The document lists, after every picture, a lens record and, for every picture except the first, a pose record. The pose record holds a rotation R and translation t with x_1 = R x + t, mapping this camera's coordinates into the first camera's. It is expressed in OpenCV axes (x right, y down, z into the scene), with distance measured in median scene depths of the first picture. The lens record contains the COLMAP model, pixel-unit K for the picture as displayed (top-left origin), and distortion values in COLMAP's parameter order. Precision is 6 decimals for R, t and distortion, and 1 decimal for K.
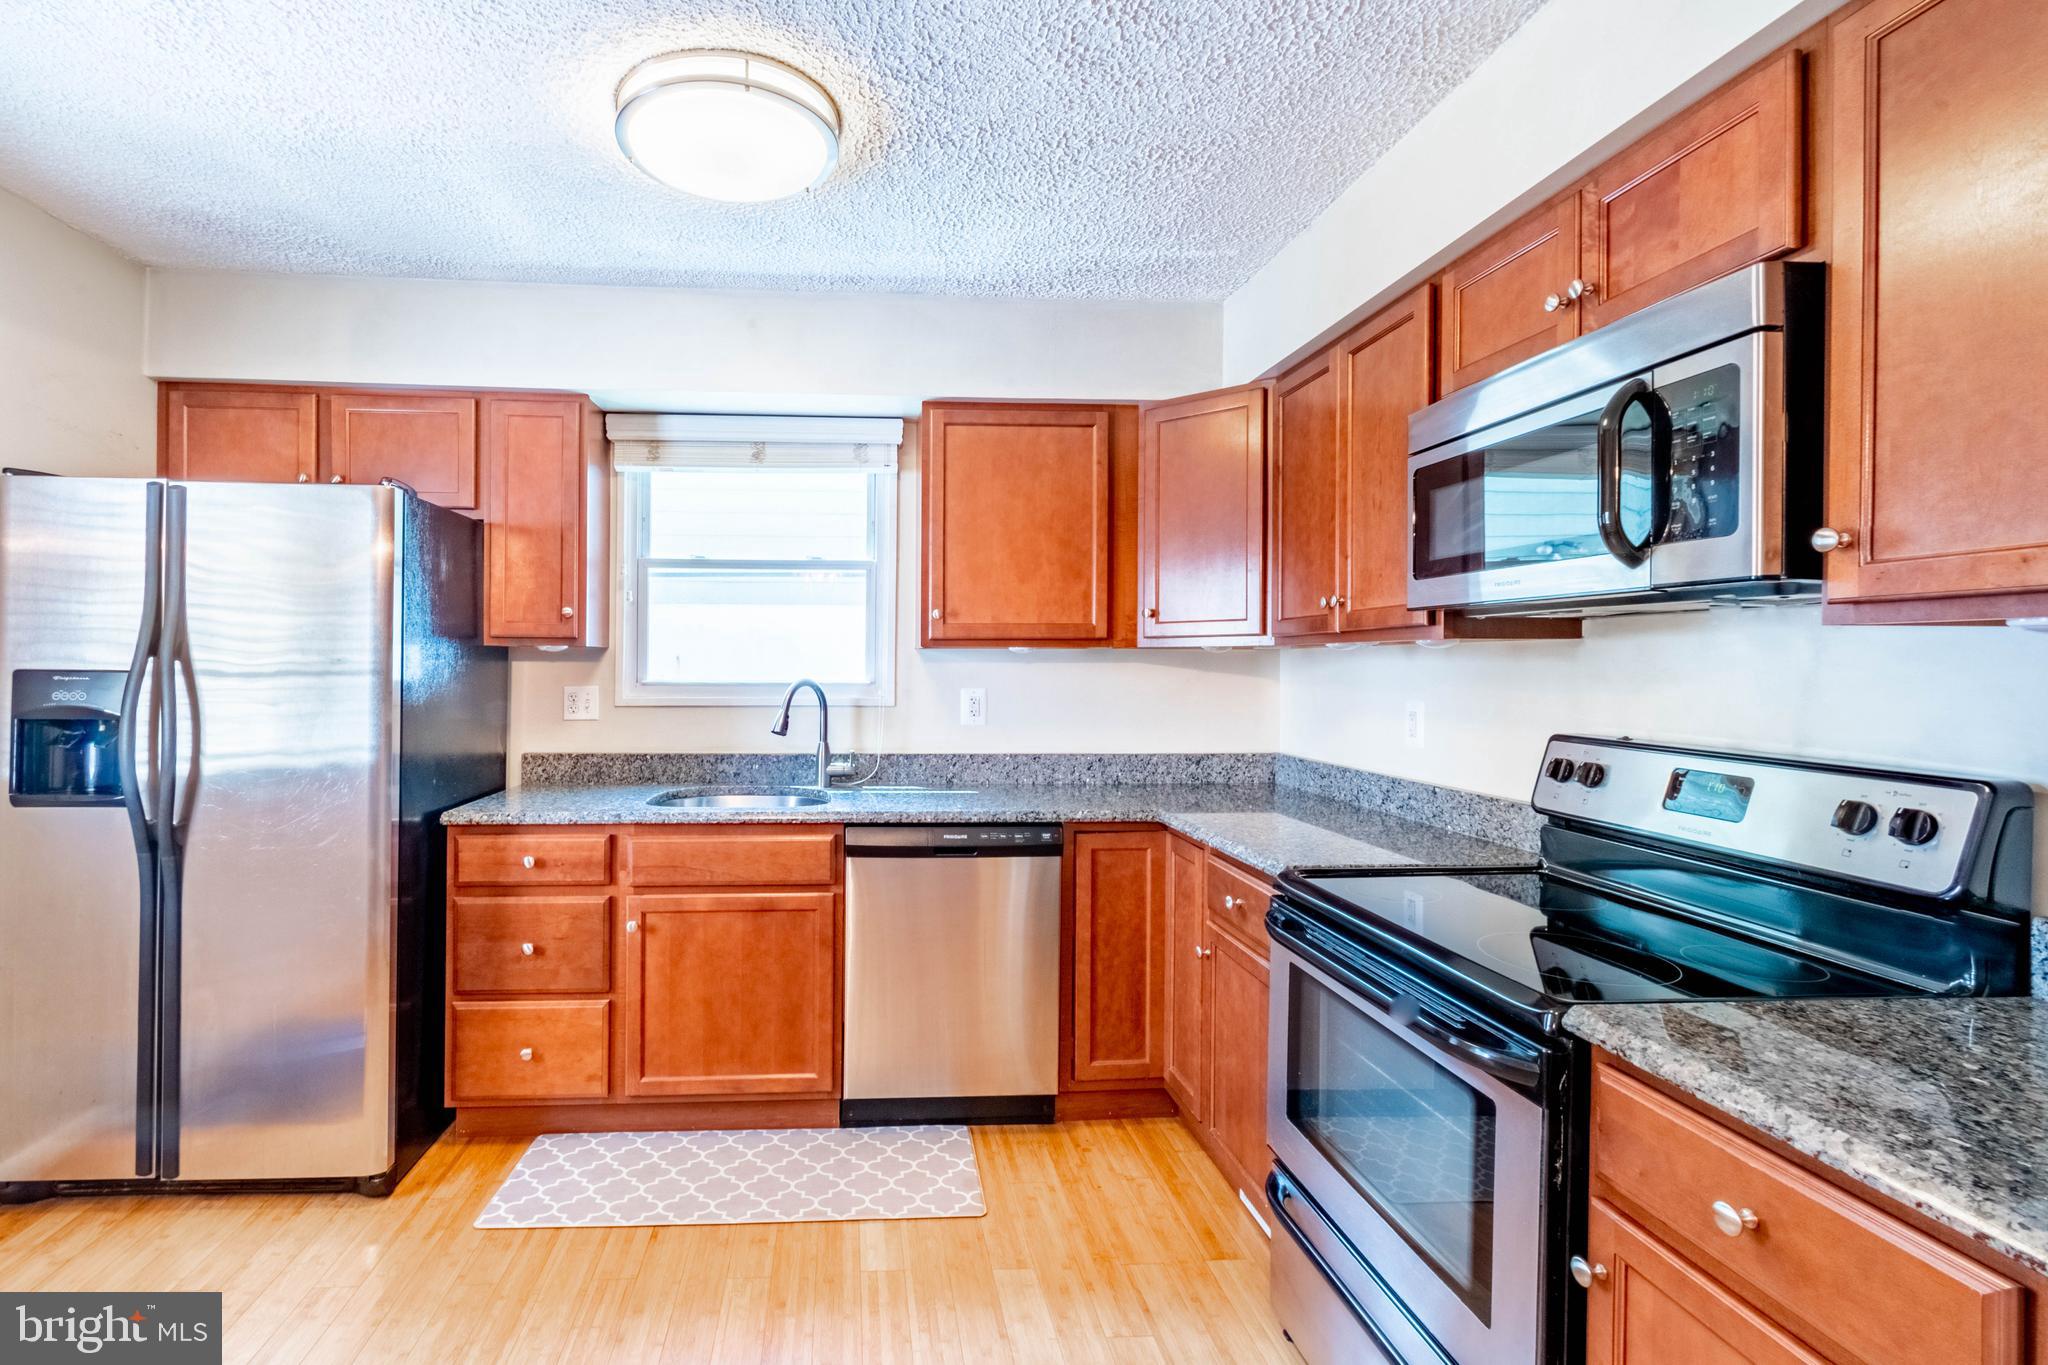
lens RADIAL K [[1036.9, 0, 838.8], [0, 1036.9, 668.1], [0, 0, 1]] dist [0.001432, -0.000136]
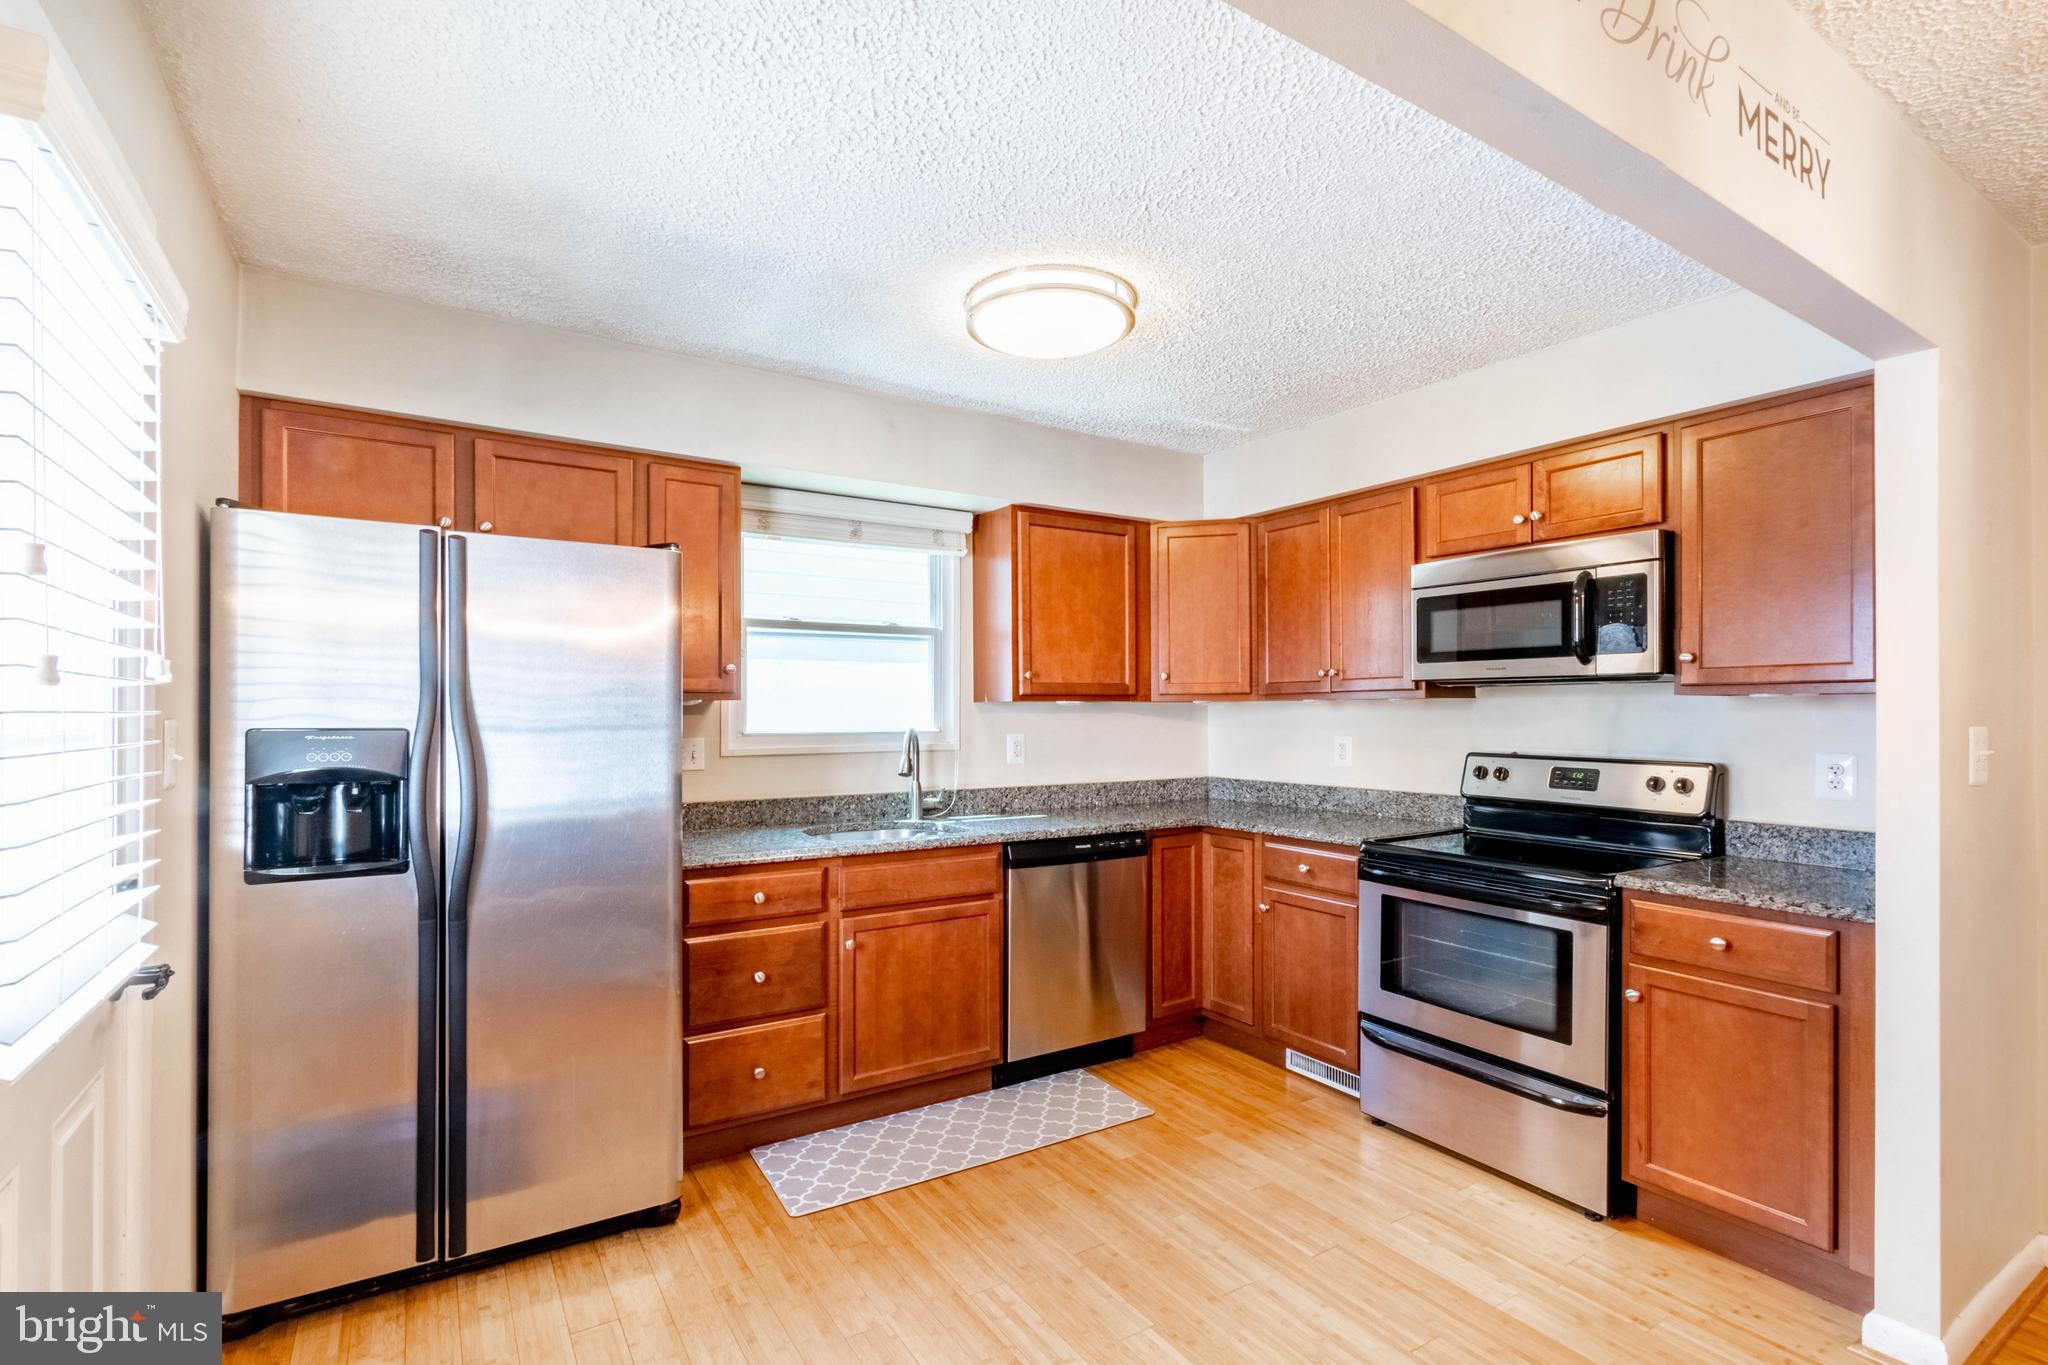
lens RADIAL K [[974.2, 0, 1095.1], [0, 974.2, 715.7], [0, 0, 1]] dist [-0.001024, 0.000152]
pose [[0.858988, -0.007599, 0.511939, -0.507967], [0.008106, 0.999966, 0.001243, -0.004146], [-0.511931, 0.003082, 0.859021, -0.066476]]
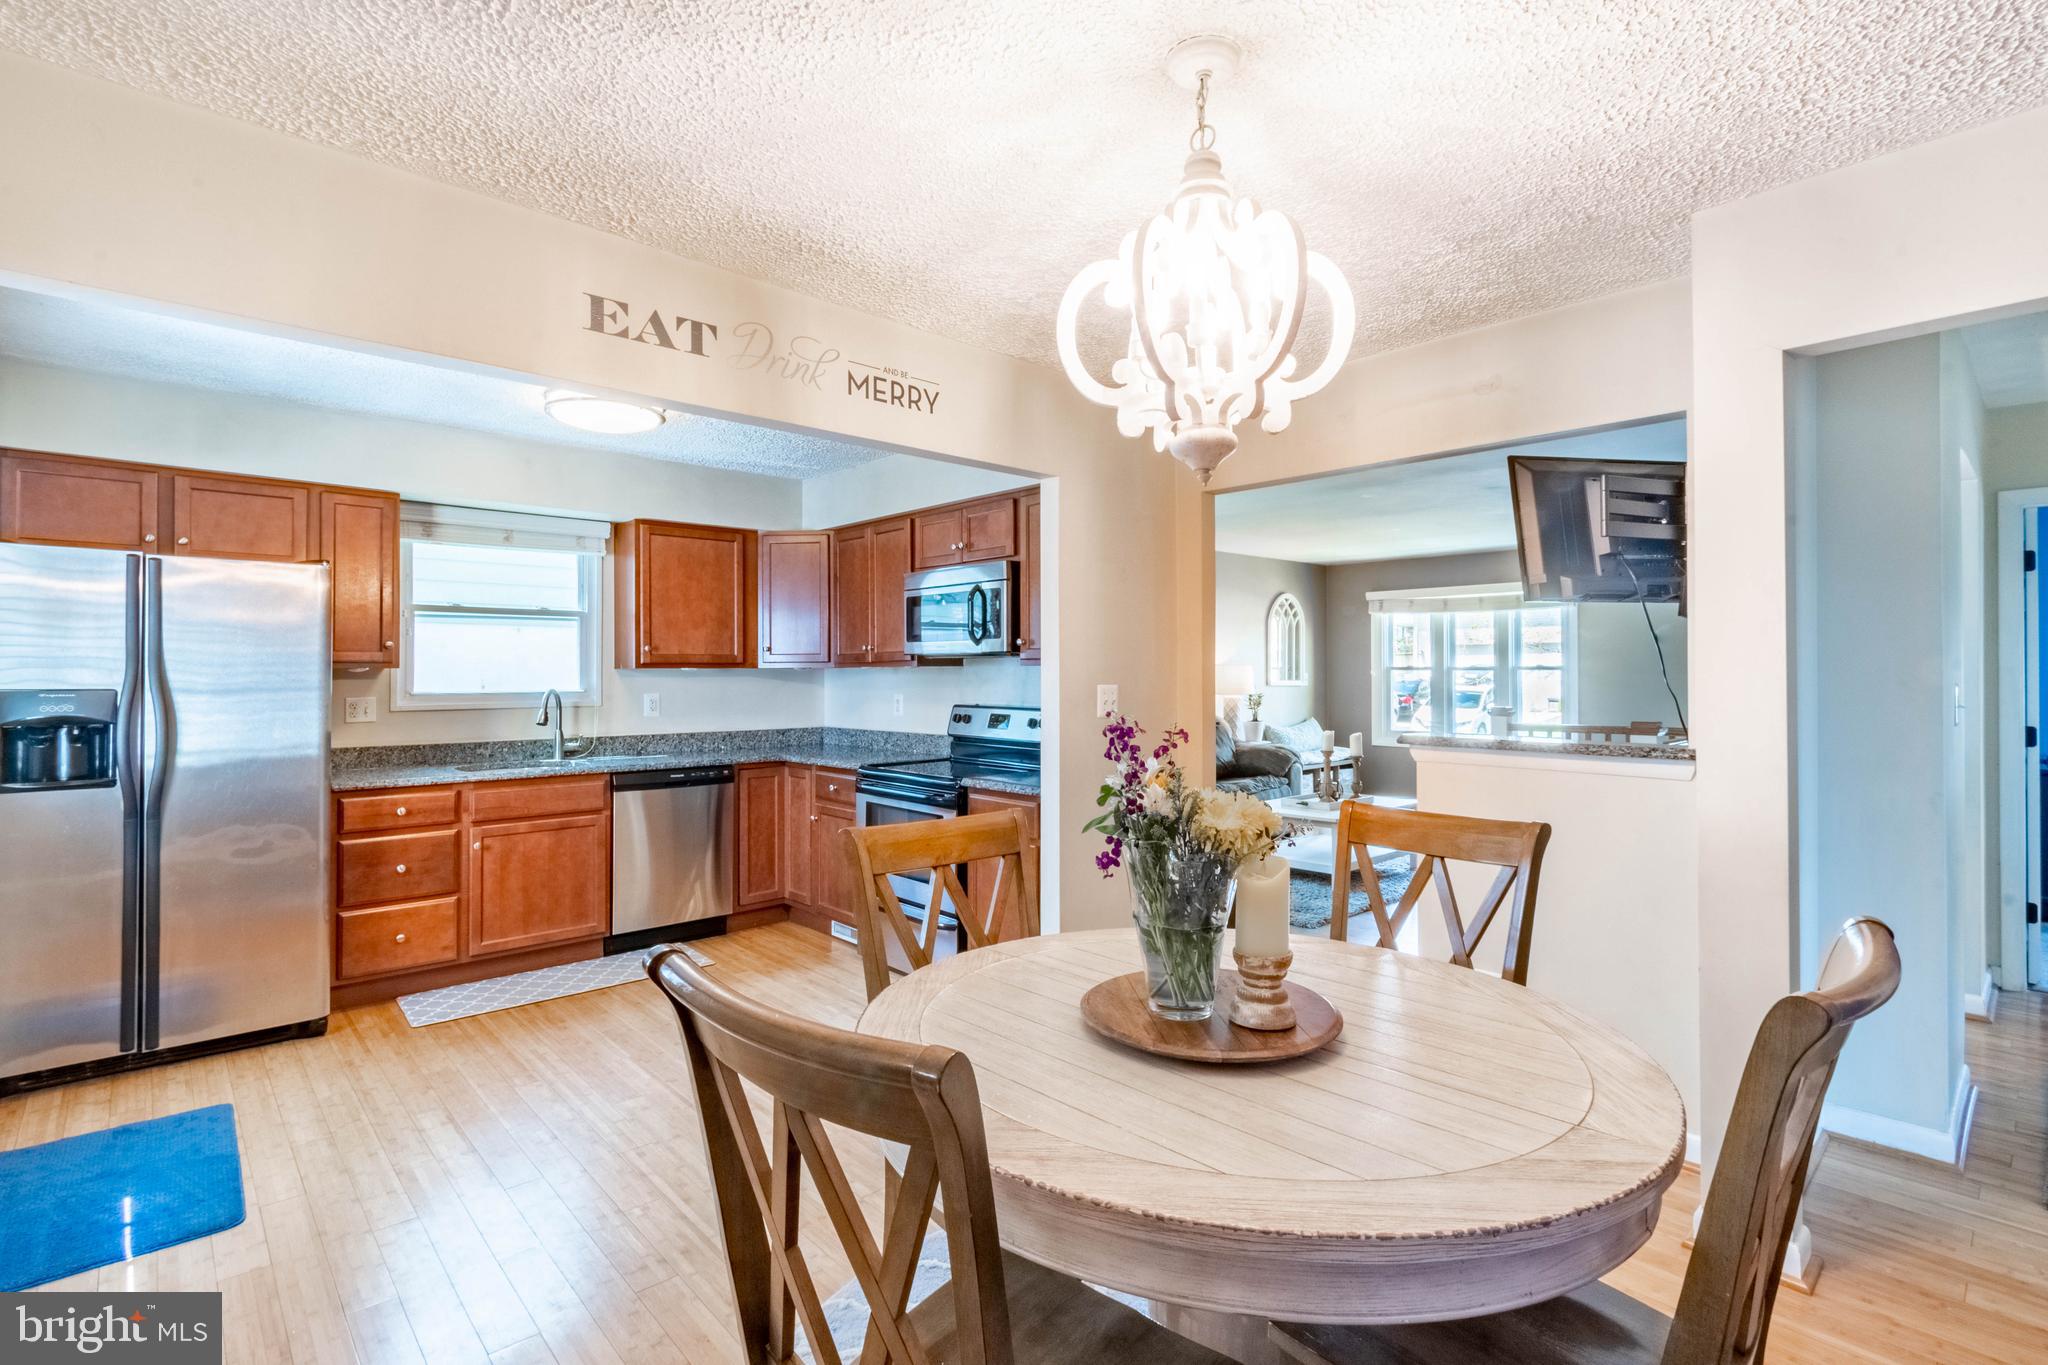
lens RADIAL K [[945.2, 0, 1013.0], [0, 945.2, 667.7], [0, 0, 1]] dist [0.000080, -0.000510]
pose [[0.779154, -0.002398, 0.626827, -0.457569], [0.009966, 0.999914, -0.008562, -0.002946], [-0.626753, 0.012918, 0.779111, -0.629060]]
